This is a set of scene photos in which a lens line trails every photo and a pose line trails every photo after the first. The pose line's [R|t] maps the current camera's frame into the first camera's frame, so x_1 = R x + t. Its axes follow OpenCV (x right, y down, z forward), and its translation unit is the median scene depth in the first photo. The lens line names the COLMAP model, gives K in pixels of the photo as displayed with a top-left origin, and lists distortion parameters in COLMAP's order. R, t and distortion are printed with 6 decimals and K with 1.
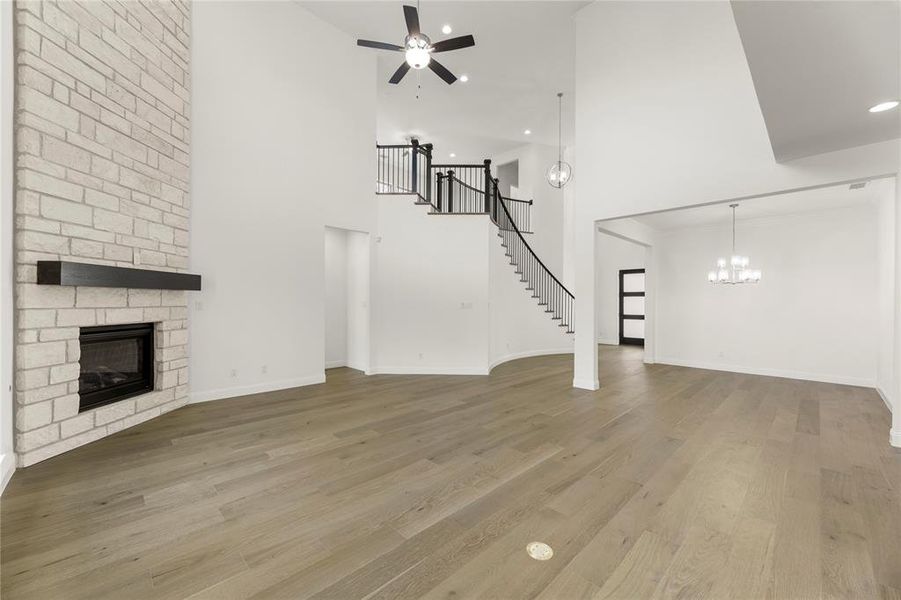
lens RADIAL K [[357.5, 0, 450.0], [0, 357.5, 306.7], [0, 0, 1]] dist [-0.000493, -0.000044]
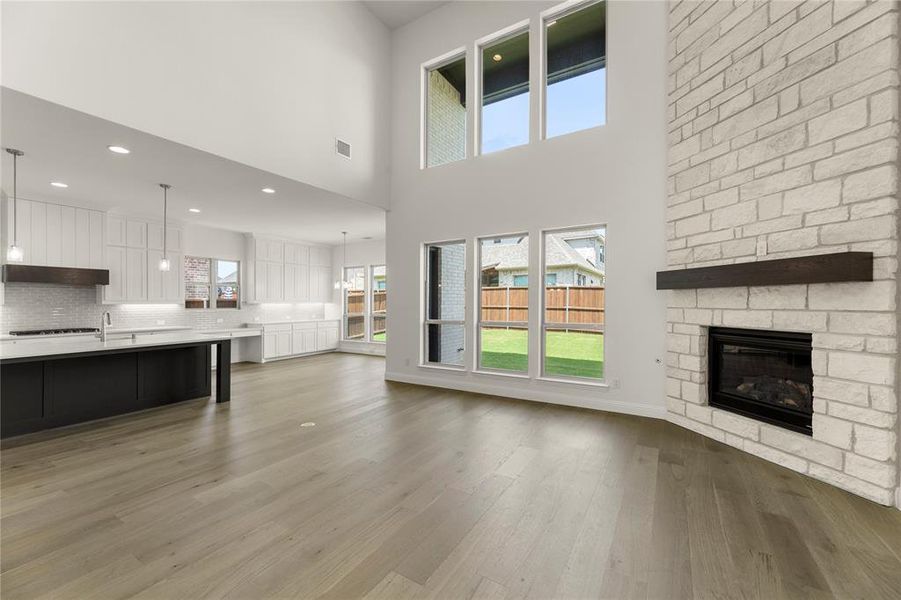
lens RADIAL K [[357.5, 0, 453.1], [0, 357.5, 298.1], [0, 0, 1]] dist [-0.000493, -0.000044]
pose [[-0.967472, -0.008663, -0.252831, -0.013669], [-0.008884, 0.999960, -0.000264, -0.019011], [0.252823, 0.001990, -0.967510, 1.725346]]
